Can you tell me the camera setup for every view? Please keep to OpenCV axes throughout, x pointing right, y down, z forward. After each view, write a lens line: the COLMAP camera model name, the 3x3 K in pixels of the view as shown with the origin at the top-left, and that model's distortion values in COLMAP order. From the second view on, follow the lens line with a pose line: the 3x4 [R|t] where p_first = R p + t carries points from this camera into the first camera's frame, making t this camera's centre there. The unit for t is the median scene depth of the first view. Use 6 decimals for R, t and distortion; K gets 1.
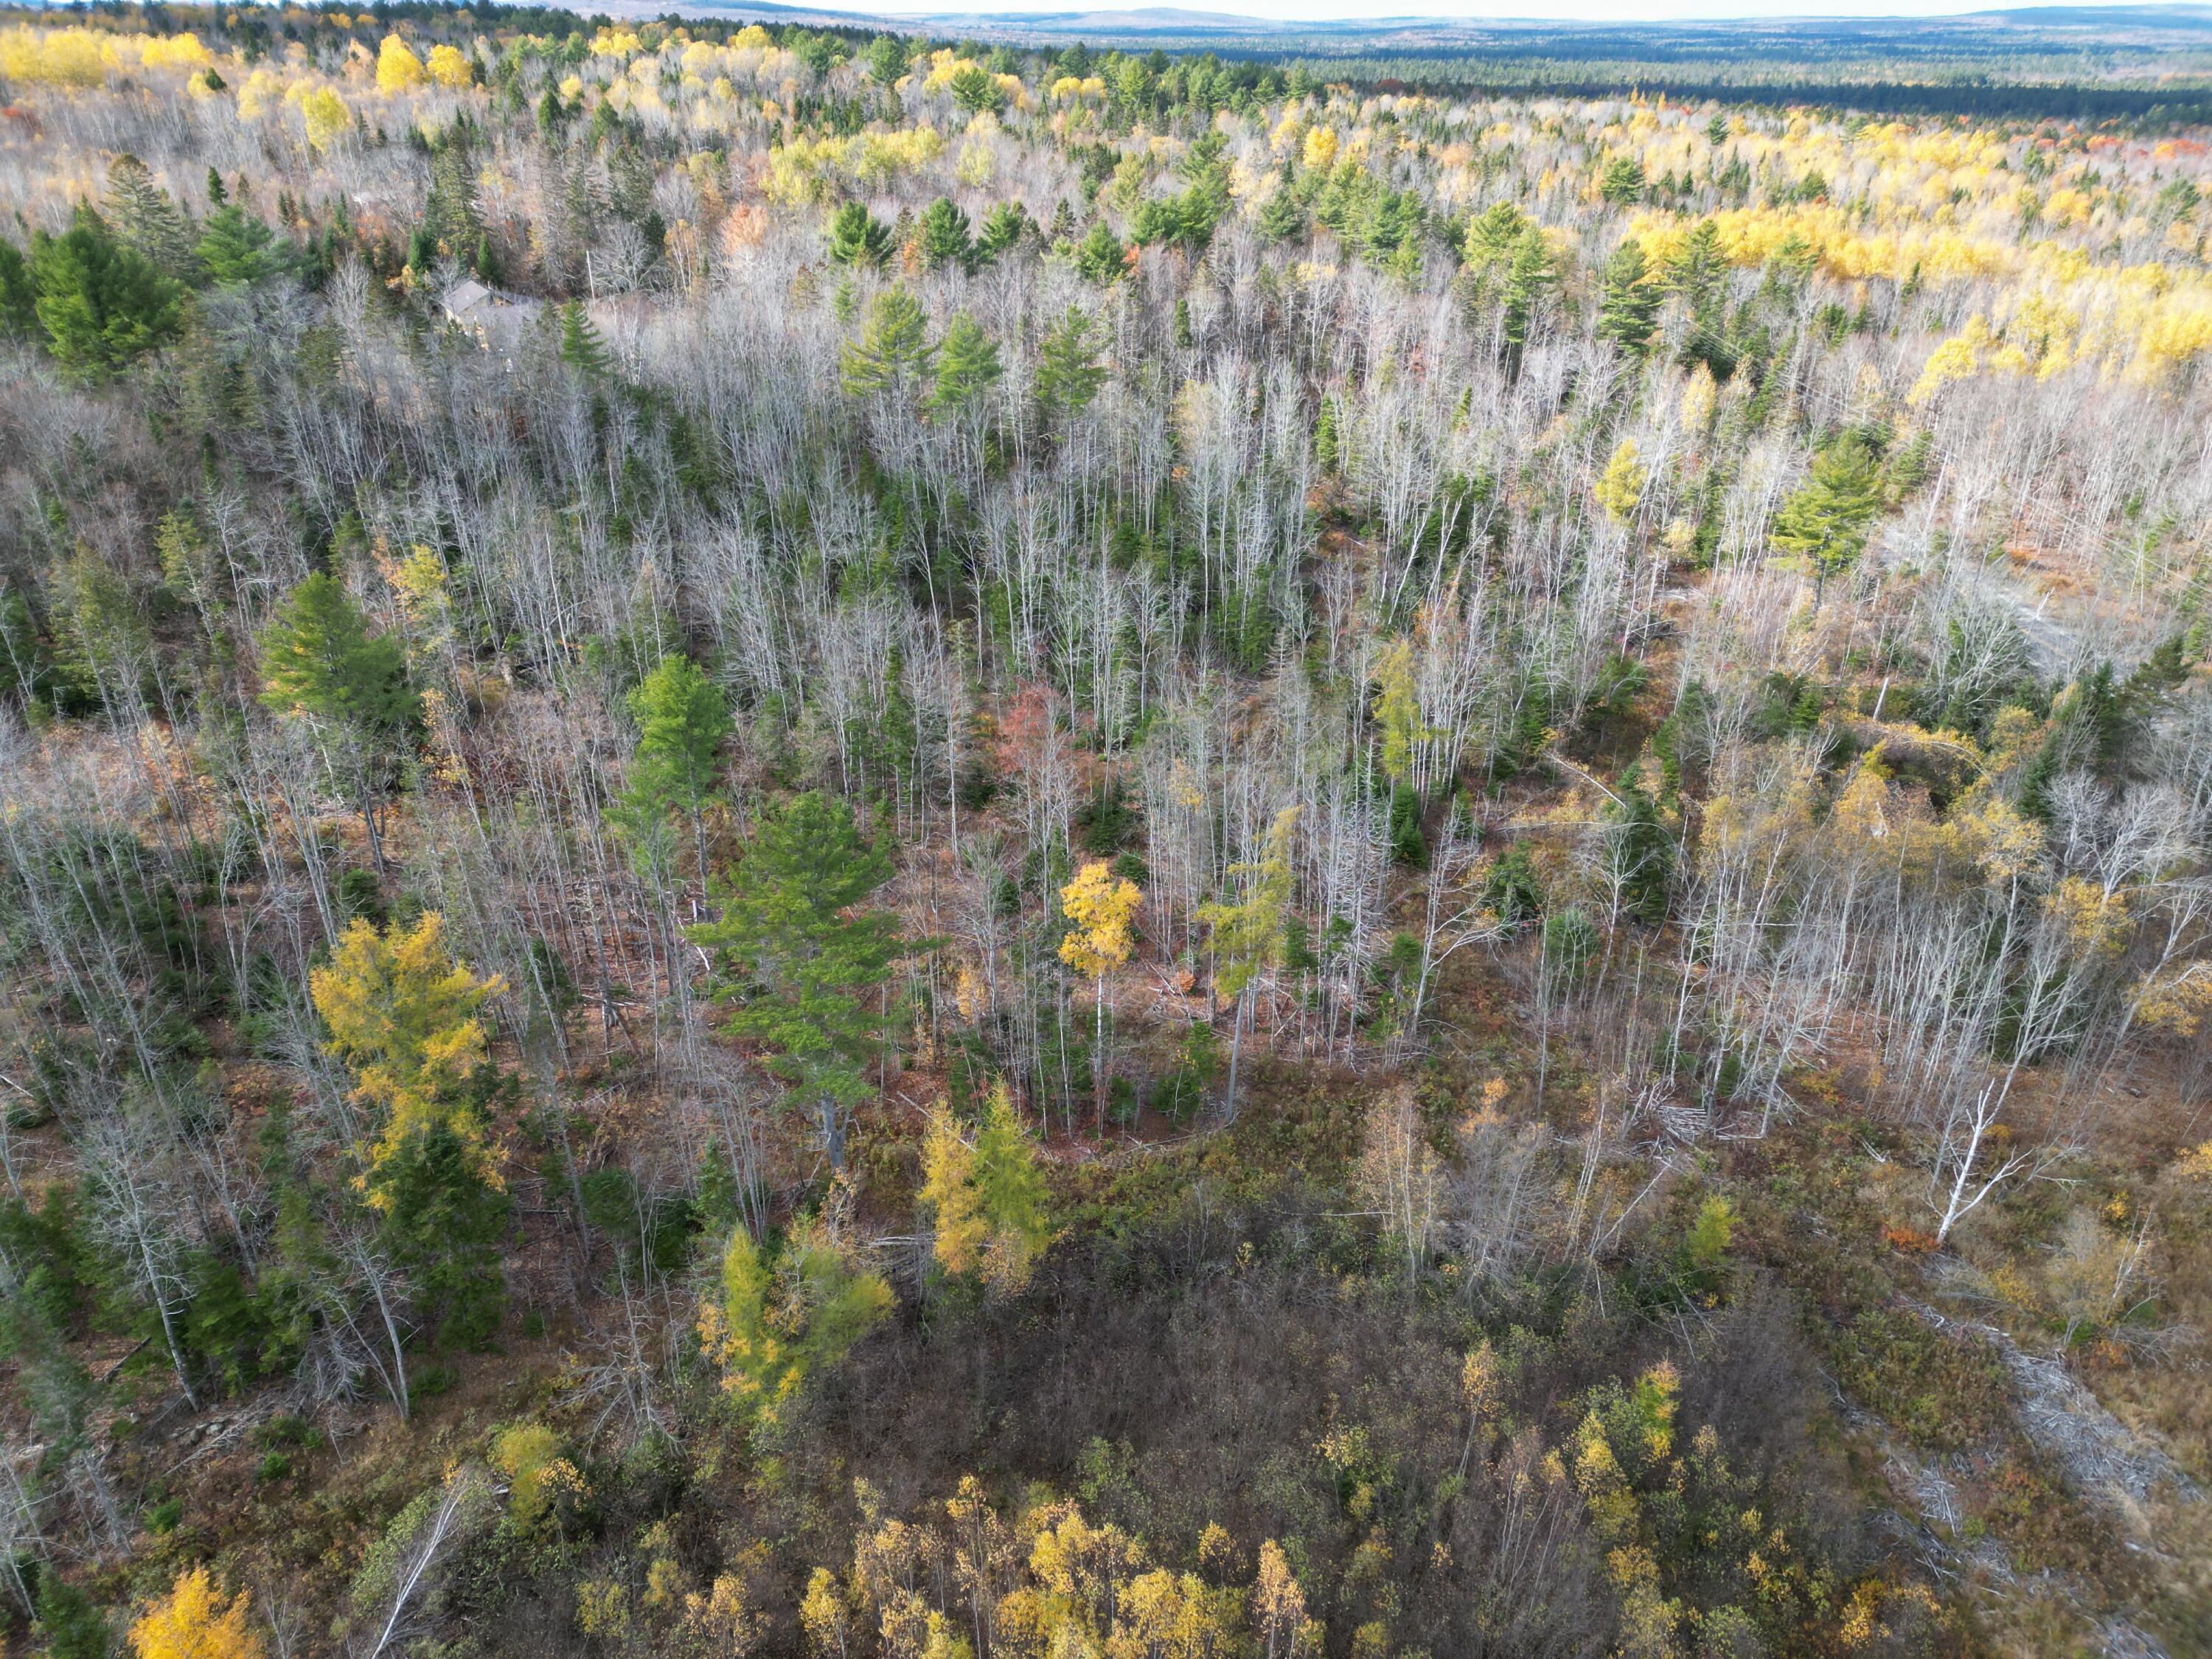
lens RADIAL K [[1533.3, 0, 1106.0], [0, 1533.3, 829.5], [0, 0, 1]] dist [0.067722, -0.065331]
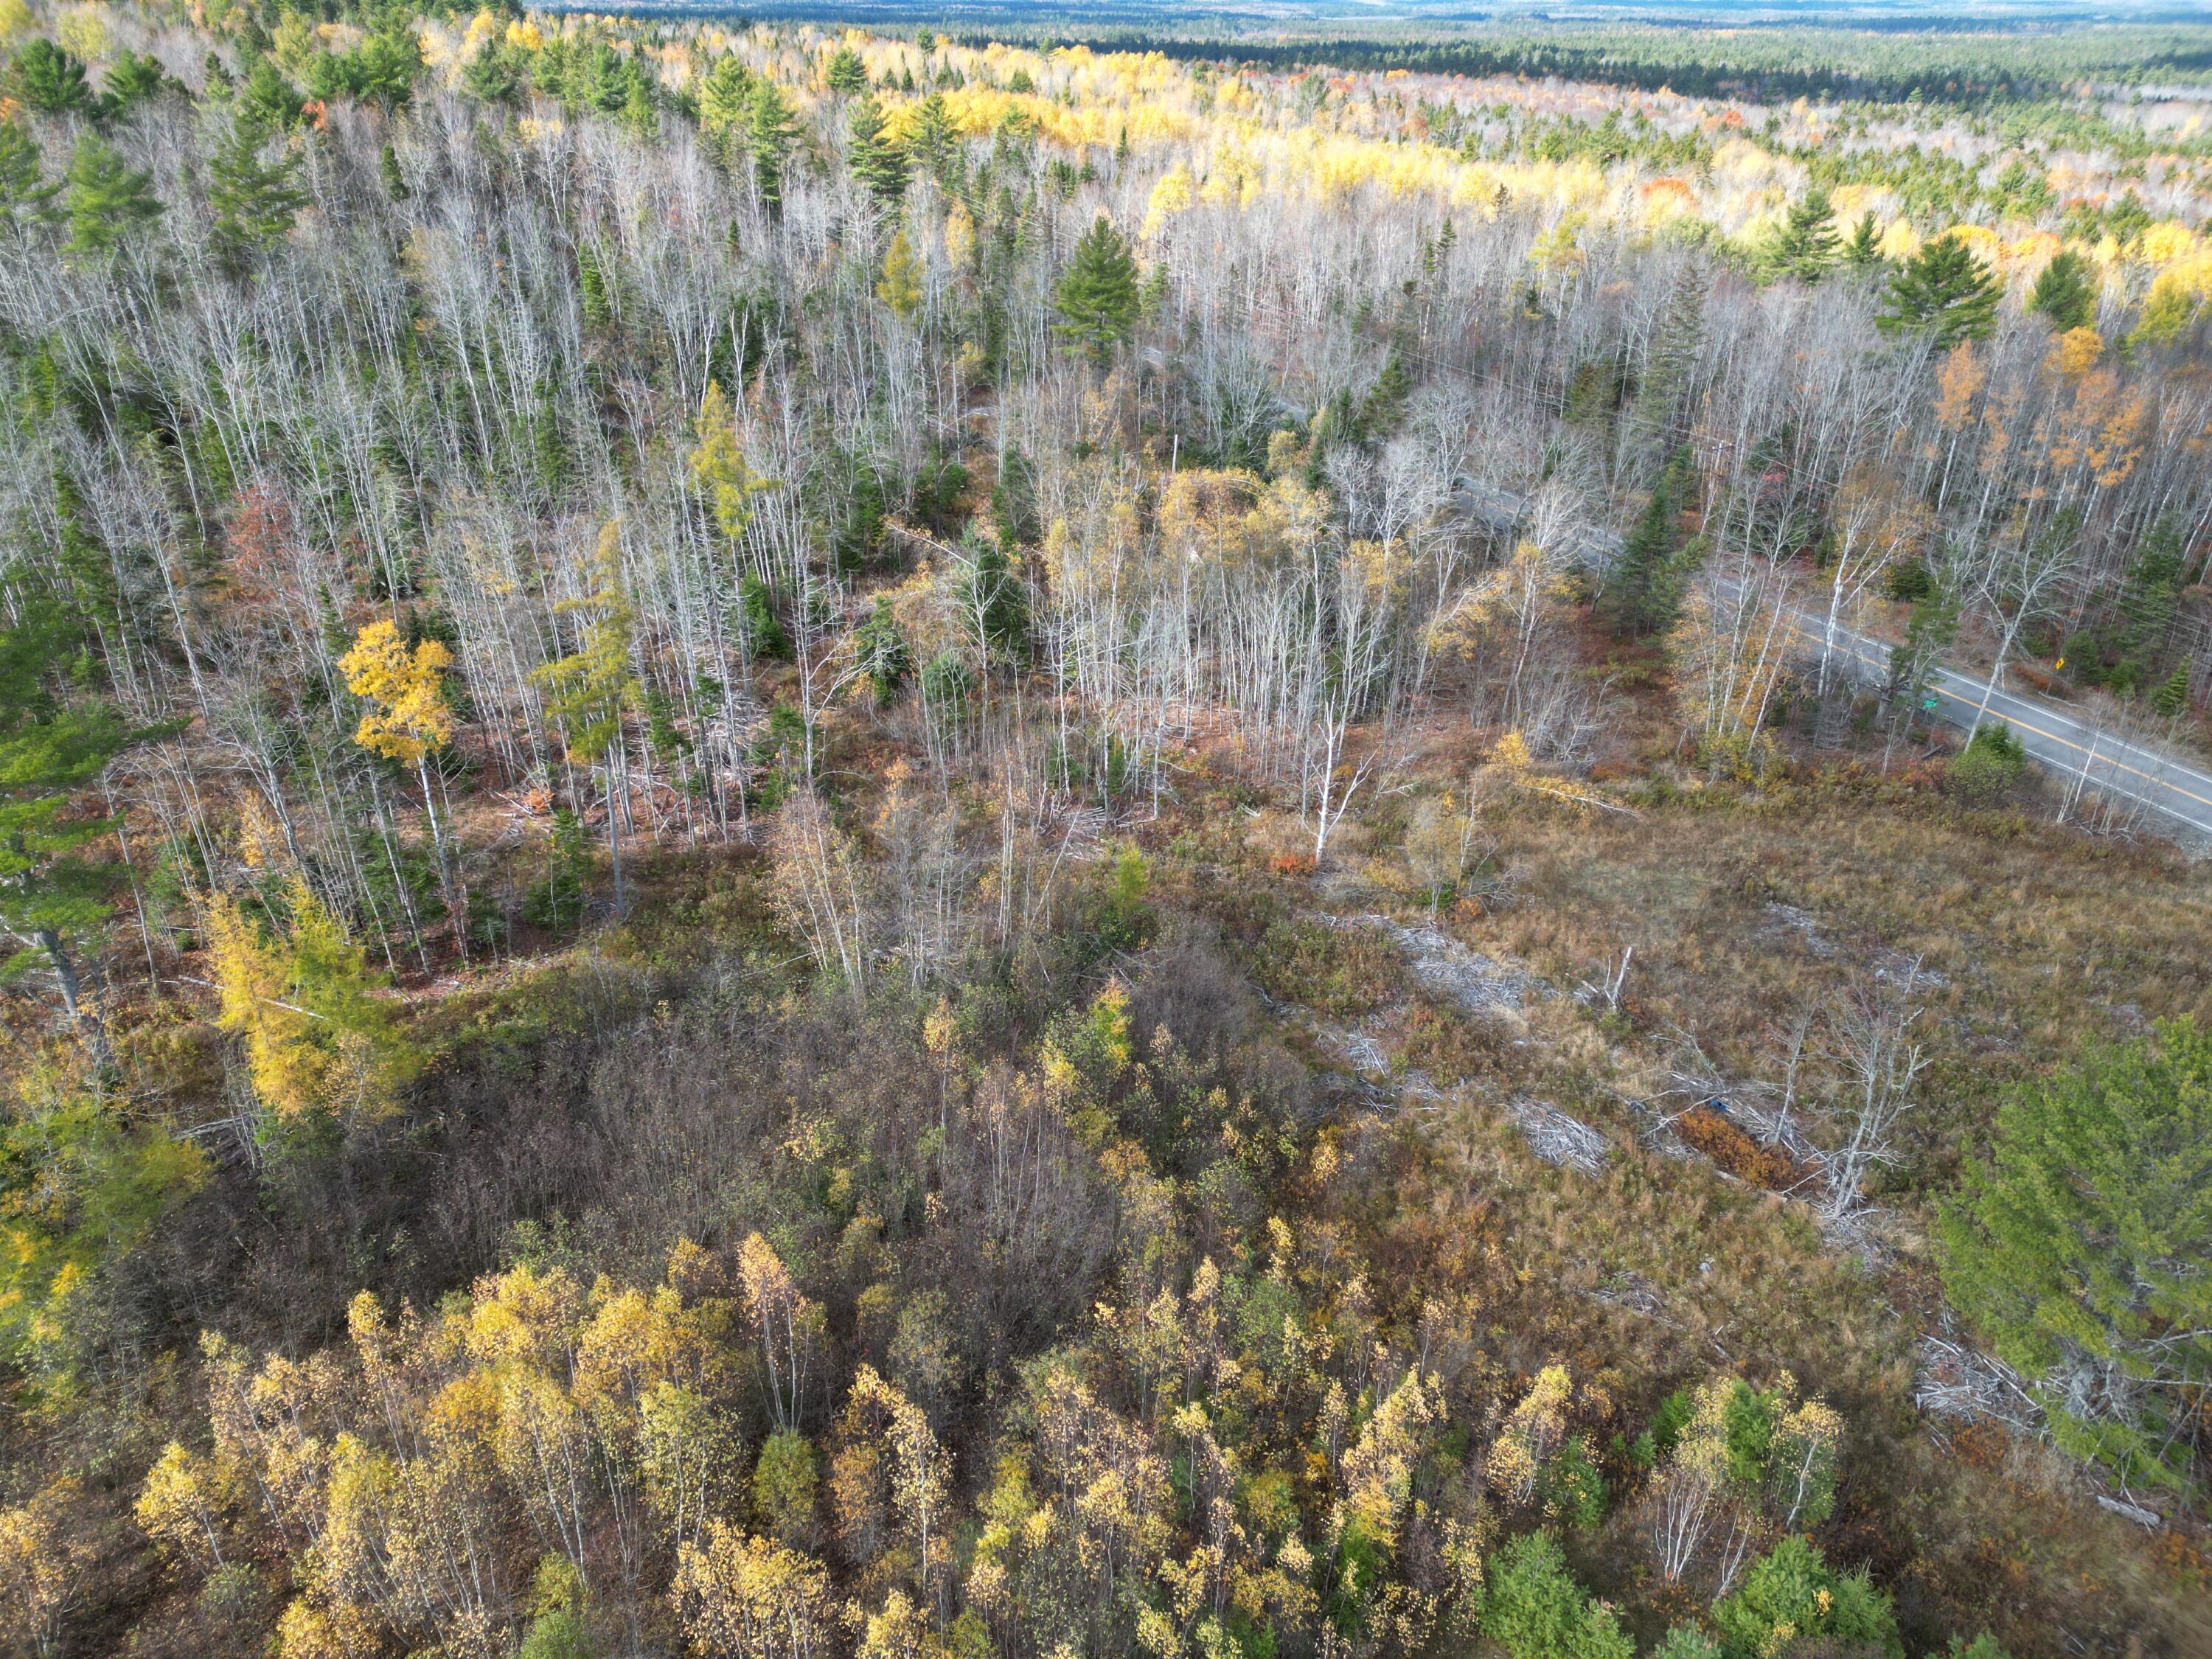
lens RADIAL K [[1533.3, 0, 1106.0], [0, 1533.3, 829.5], [0, 0, 1]] dist [0.067722, -0.065331]
pose [[0.901637, -0.205450, 0.380581, 0.002326], [0.196092, 0.978516, 0.063671, 0.095938], [-0.385486, 0.017221, 0.922553, 0.051078]]
